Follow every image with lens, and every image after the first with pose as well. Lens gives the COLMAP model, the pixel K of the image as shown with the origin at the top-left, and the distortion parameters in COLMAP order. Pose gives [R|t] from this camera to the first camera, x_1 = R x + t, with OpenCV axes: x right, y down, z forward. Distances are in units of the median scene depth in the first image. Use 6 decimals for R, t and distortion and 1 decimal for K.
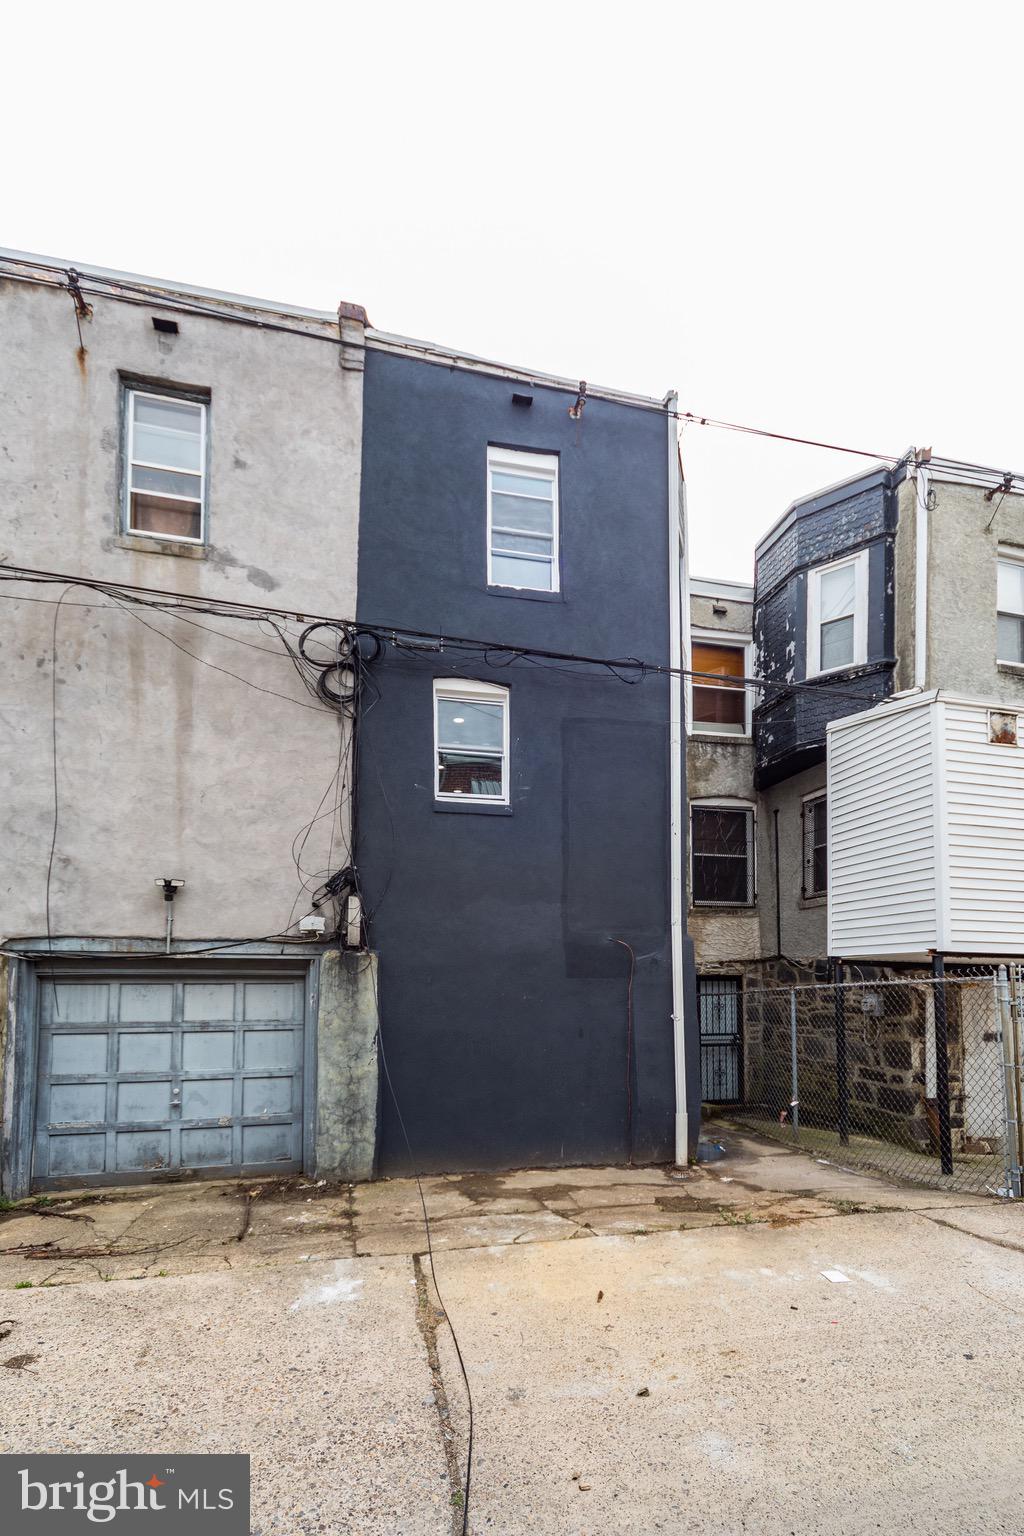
lens RADIAL K [[640.7, 0, 512.1], [0, 640.7, 826.1], [0, 0, 1]] dist [0.001801, 0.000182]
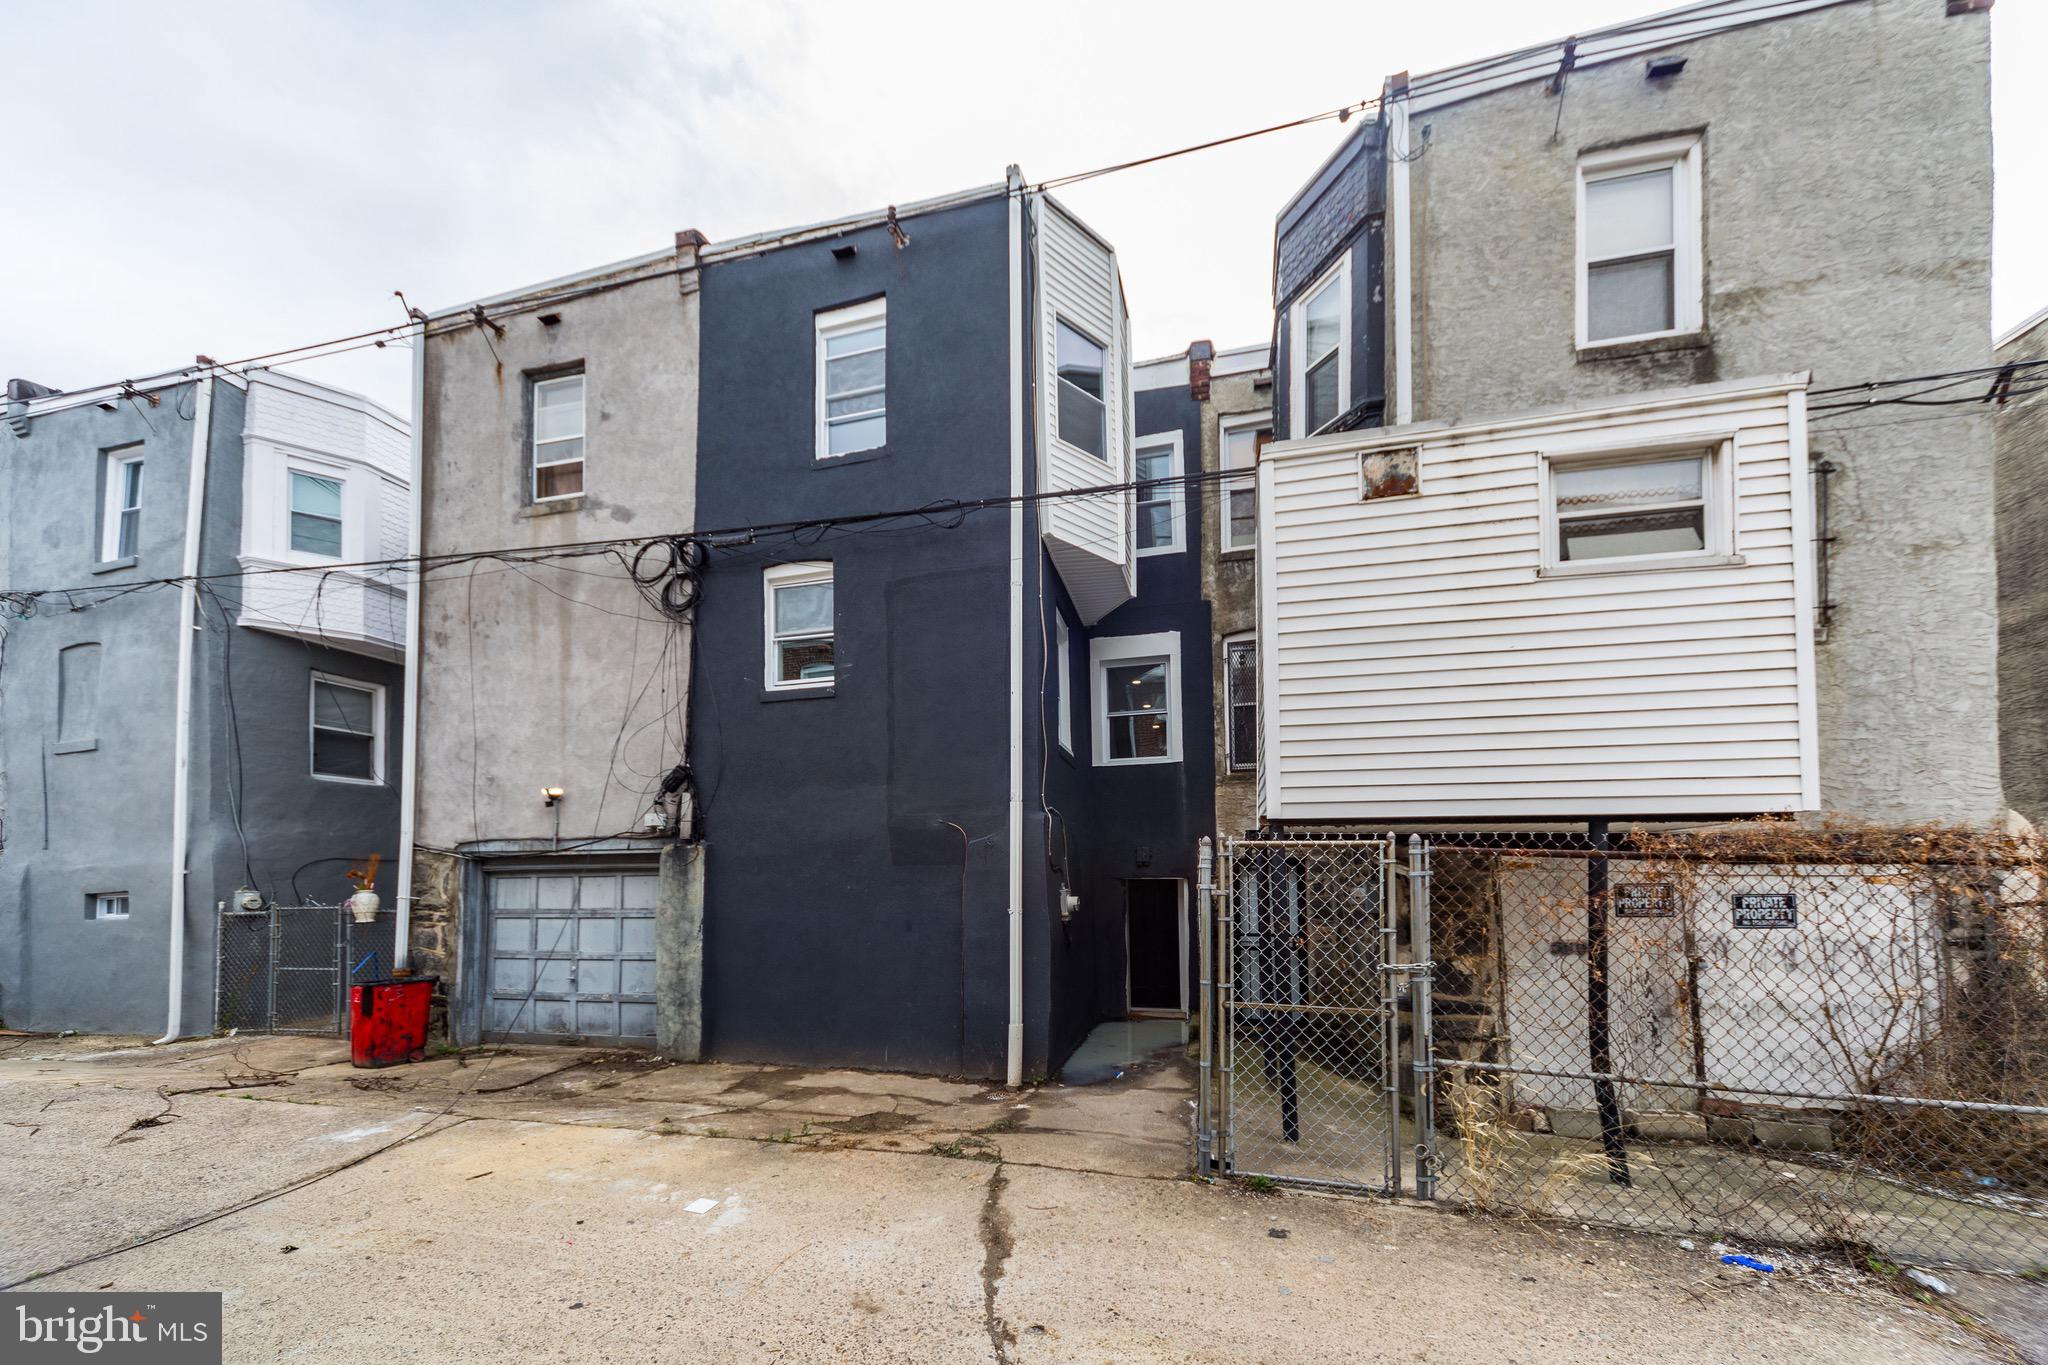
lens RADIAL K [[707.9, 0, 1031.6], [0, 707.9, 705.0], [0, 0, 1]] dist [0.005626, -0.000033]
pose [[0.892929, -0.115463, -0.435139, 0.763750], [0.118791, 0.992725, -0.019651, 0.055110], [0.434242, -0.034144, 0.900149, 0.192530]]
